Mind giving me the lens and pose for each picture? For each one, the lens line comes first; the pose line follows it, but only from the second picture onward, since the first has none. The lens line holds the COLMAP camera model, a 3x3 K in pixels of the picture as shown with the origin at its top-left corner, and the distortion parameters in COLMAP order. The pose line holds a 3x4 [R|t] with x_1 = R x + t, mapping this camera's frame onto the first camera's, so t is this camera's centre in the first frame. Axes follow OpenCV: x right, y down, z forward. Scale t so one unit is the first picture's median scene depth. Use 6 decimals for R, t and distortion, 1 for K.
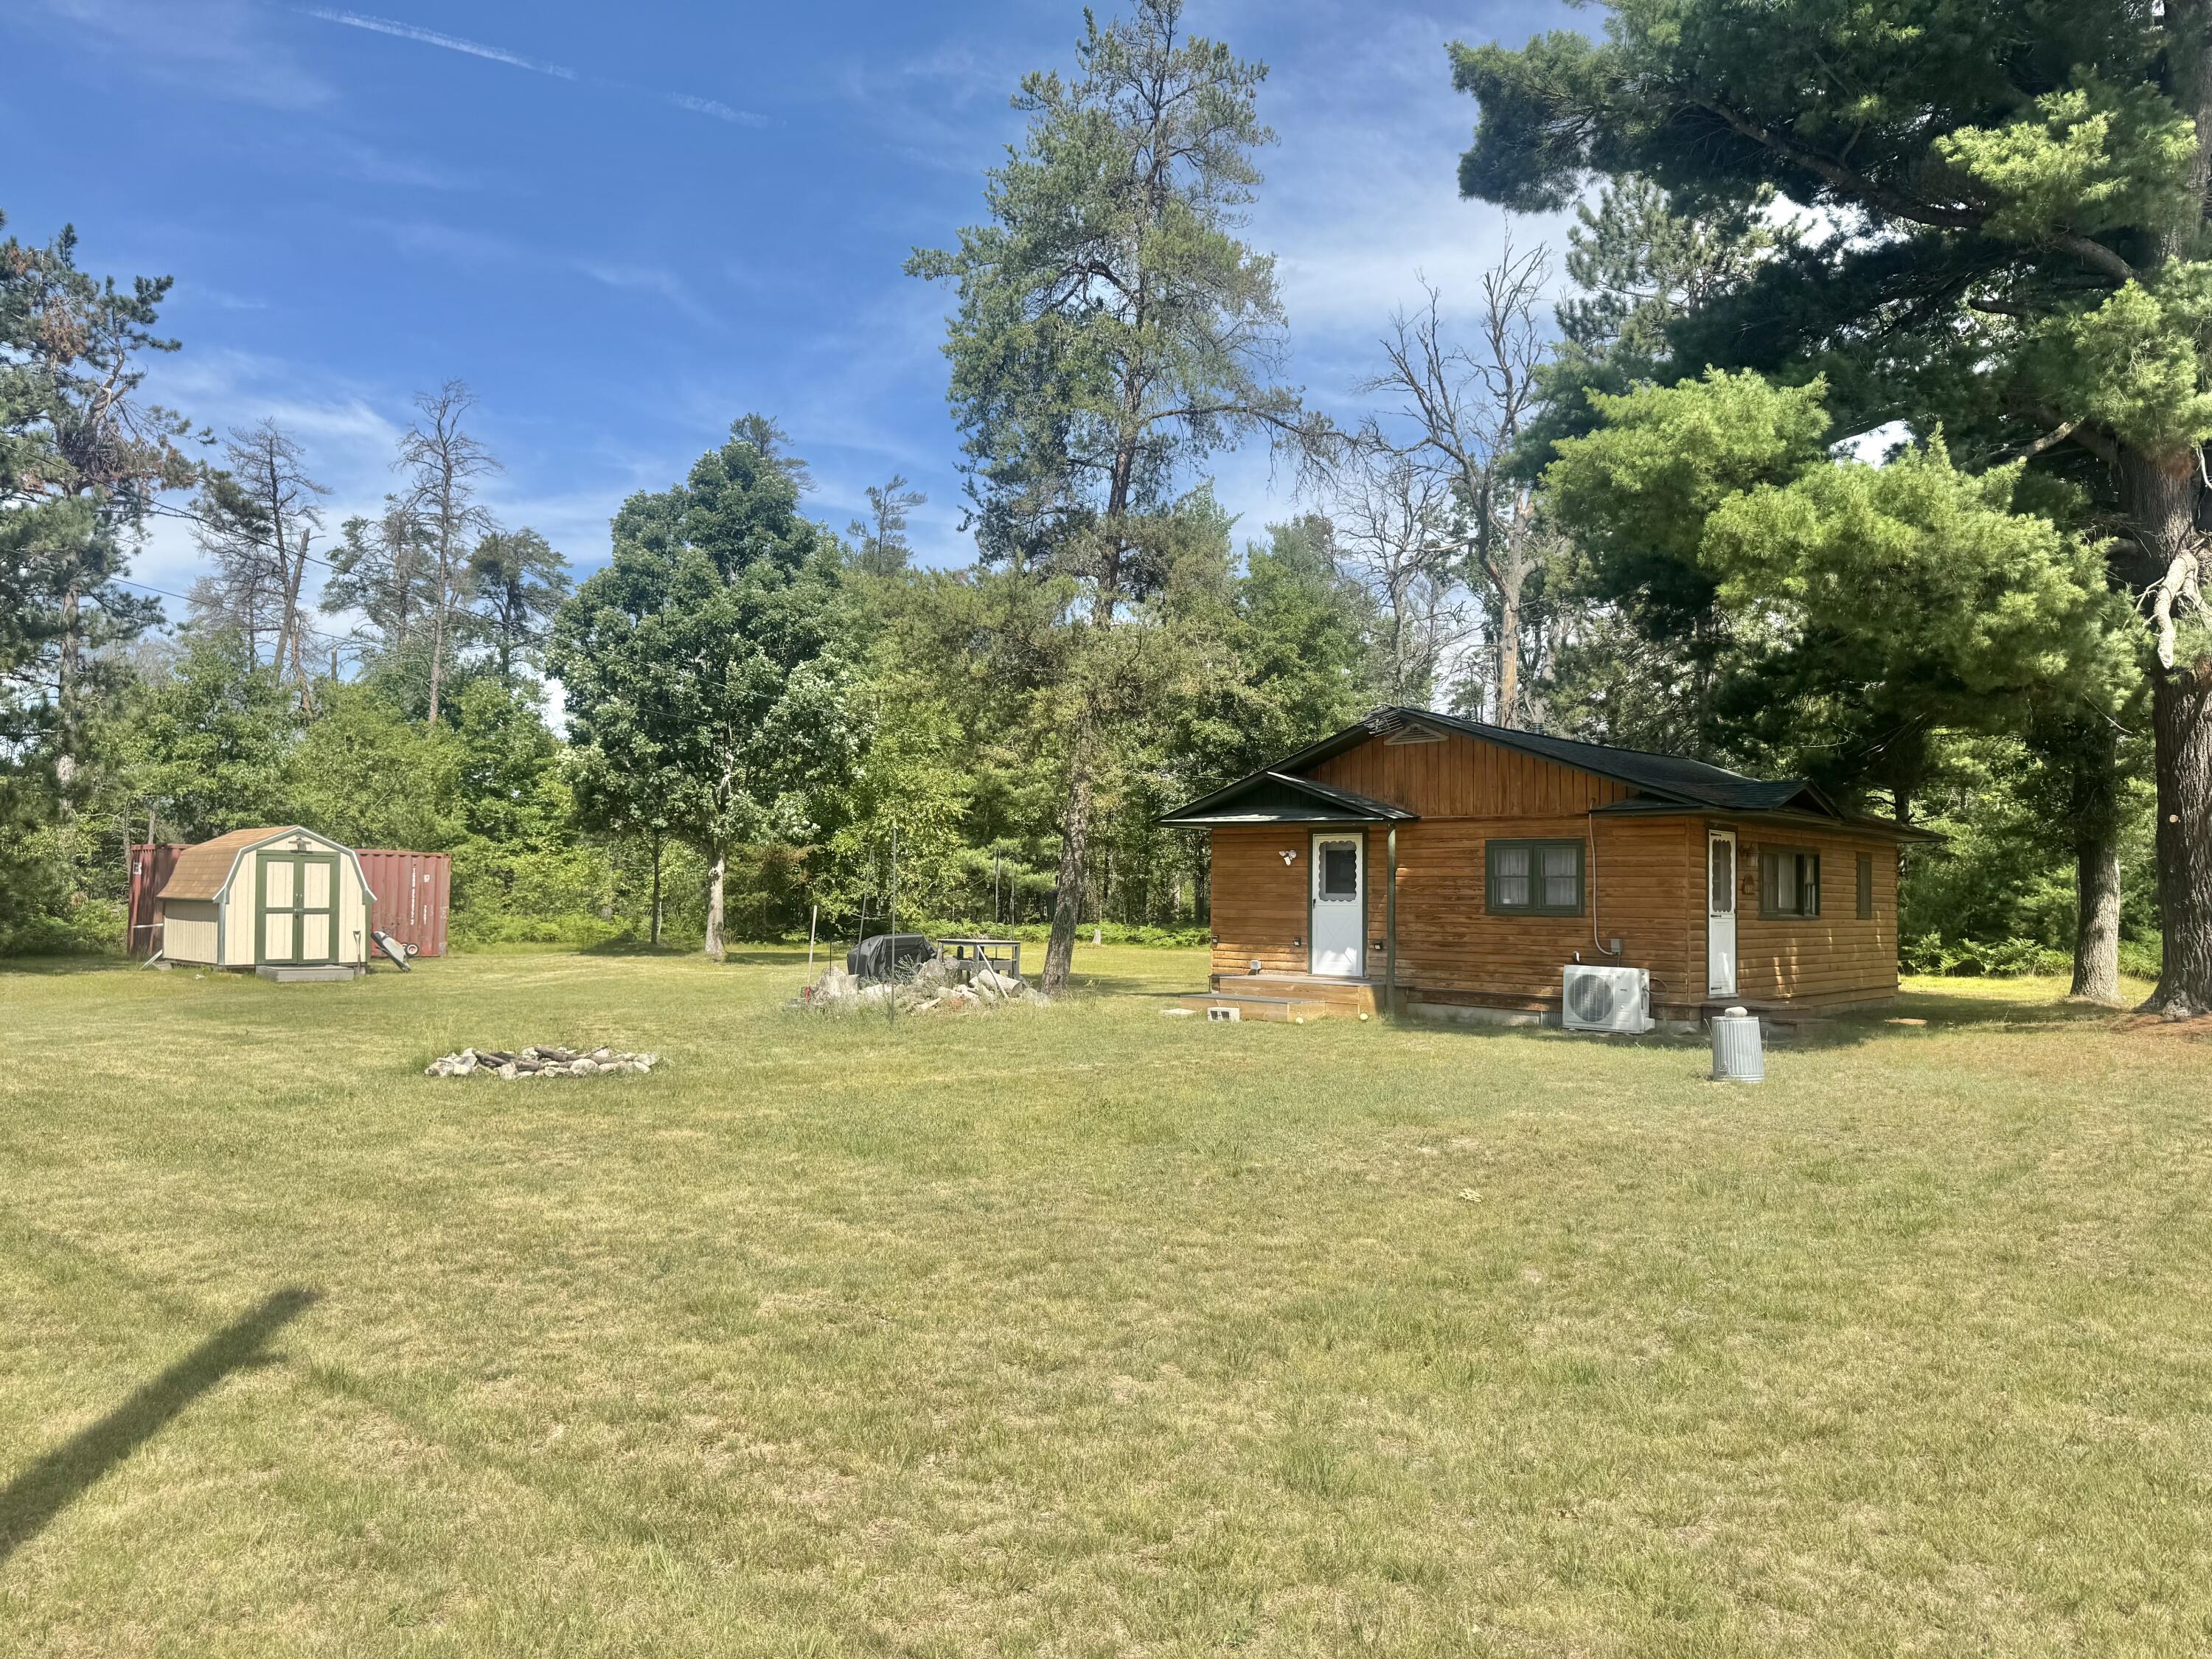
lens RADIAL K [[1581.9, 0, 1100.2], [0, 1581.9, 833.2], [0, 0, 1]] dist [0.013526, -0.000840]
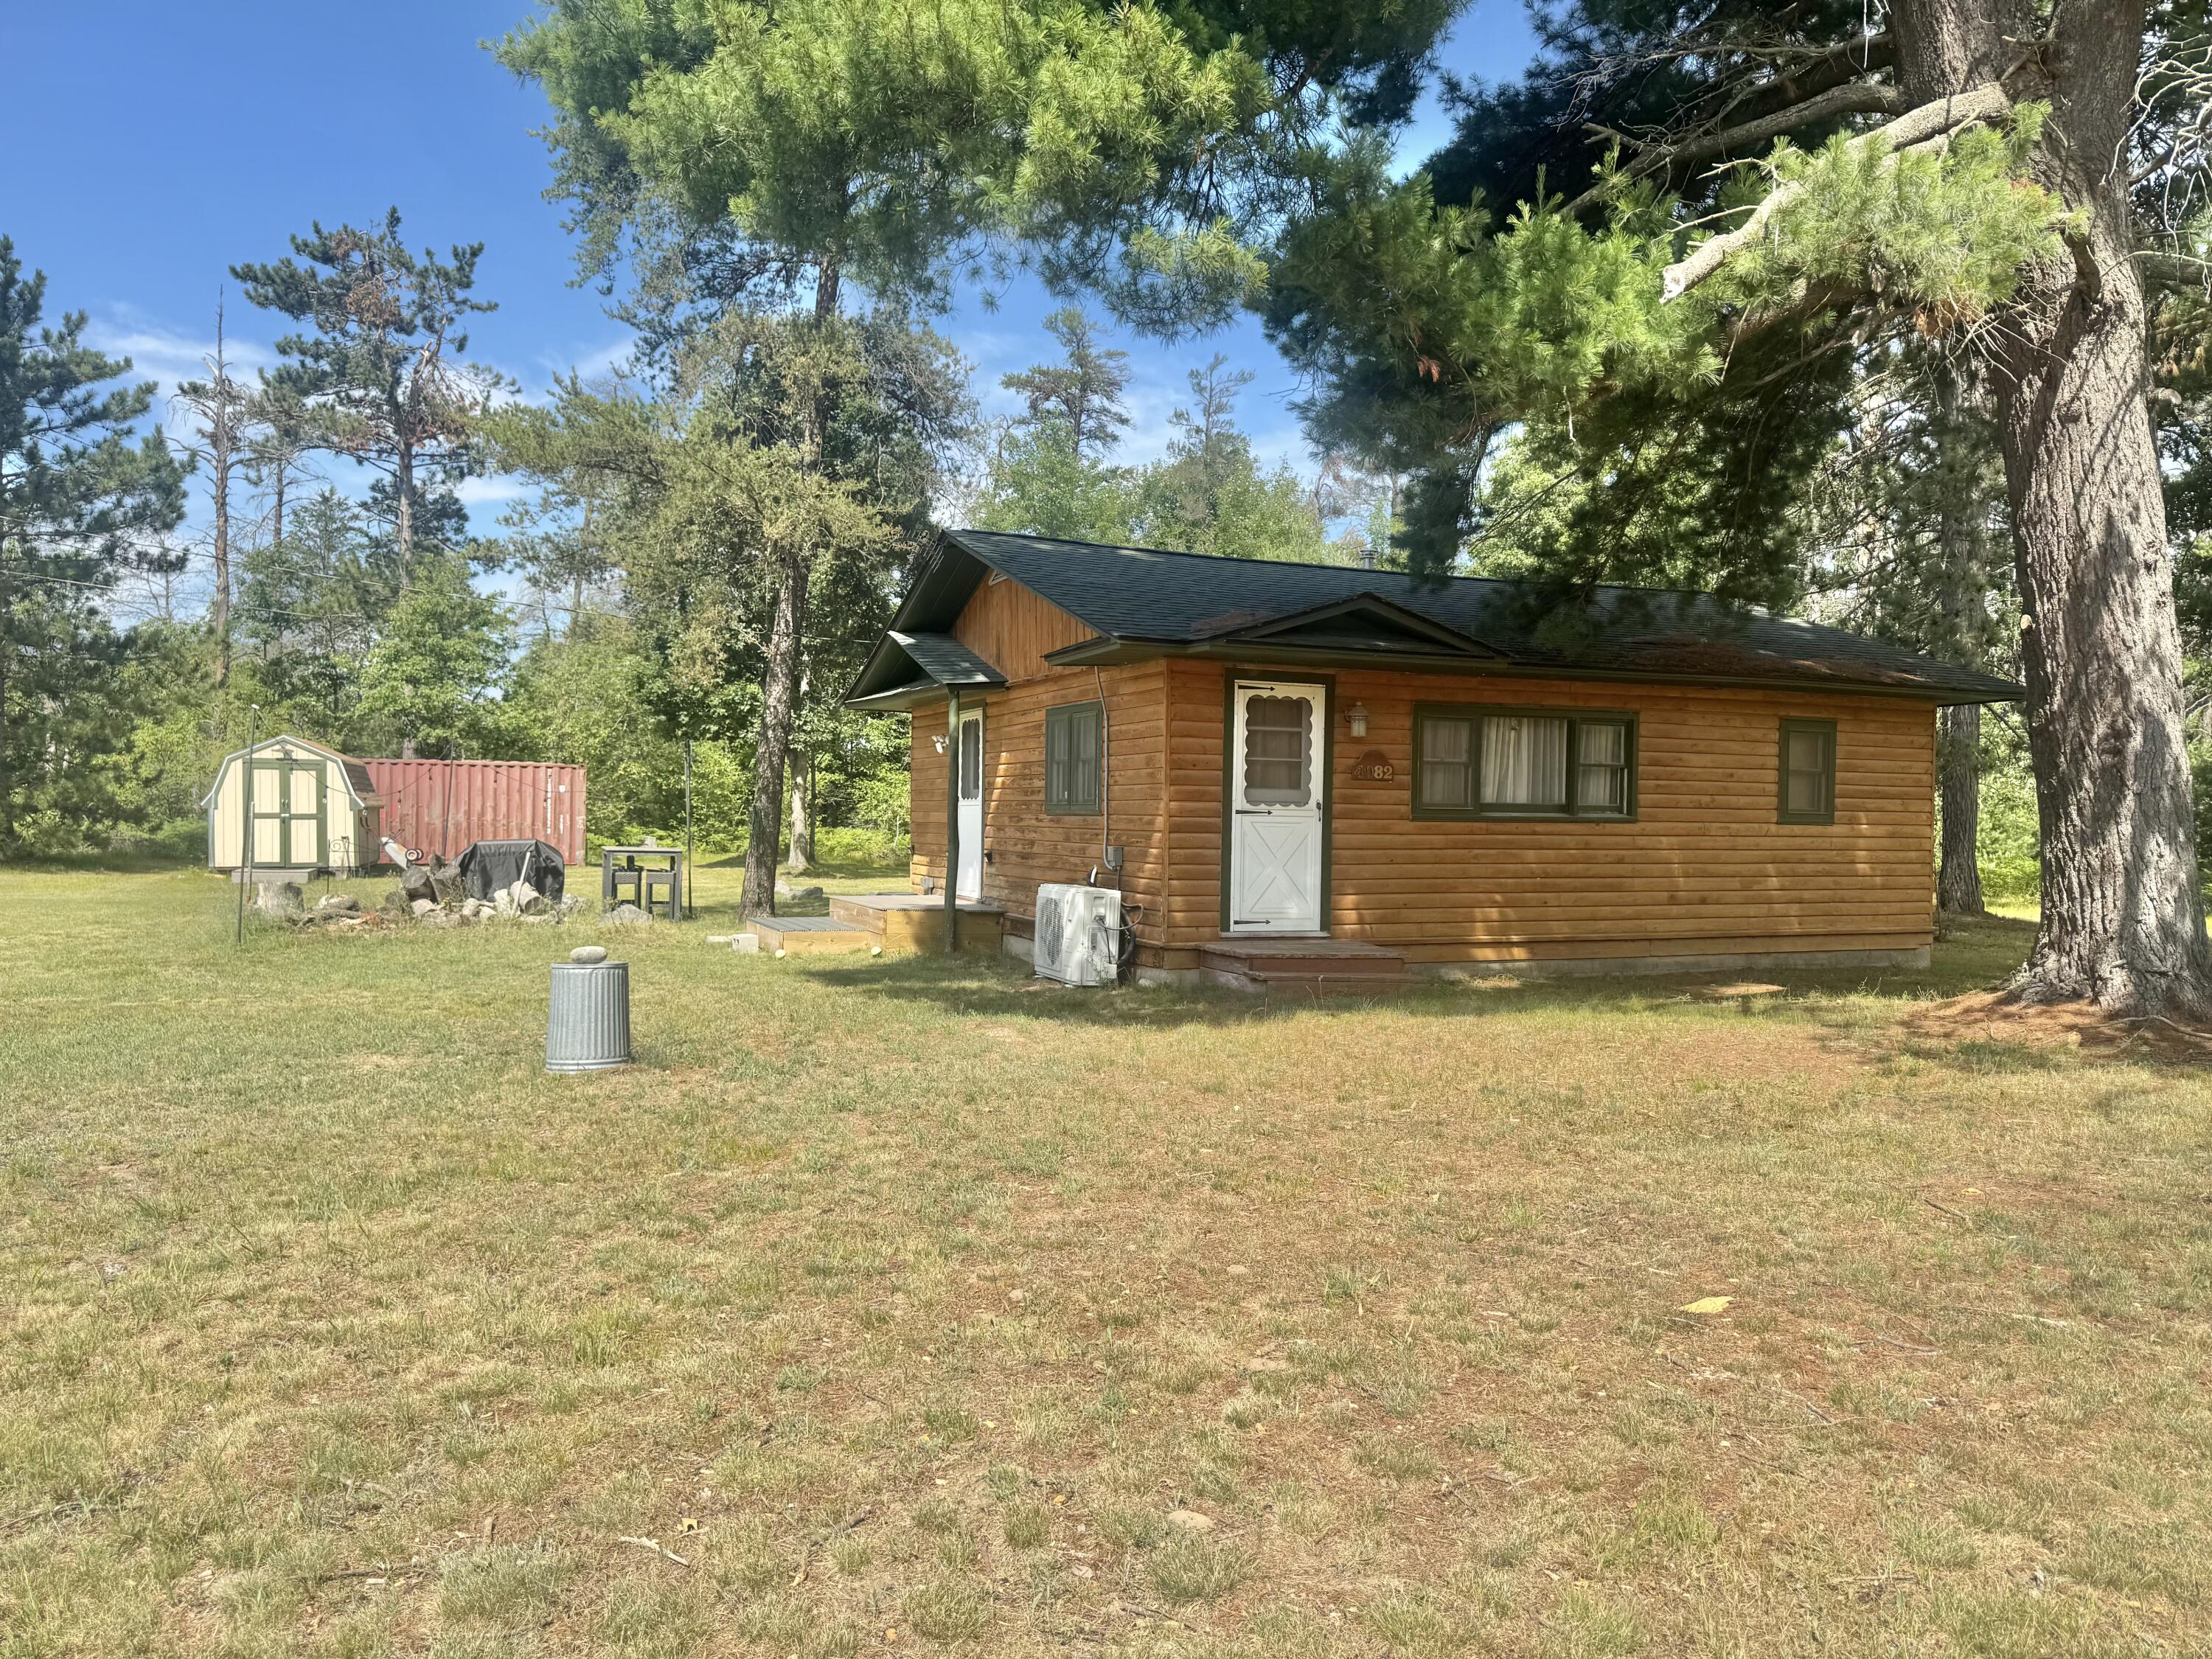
lens RADIAL K [[1581.9, 0, 1107.8], [0, 1581.9, 829.1], [0, 0, 1]] dist [0.013526, -0.000840]
pose [[0.913454, 0.003314, -0.406928, 0.413446], [0.015684, 0.998937, 0.043342, 0.020263], [0.406640, -0.045973, 0.912431, 0.261993]]
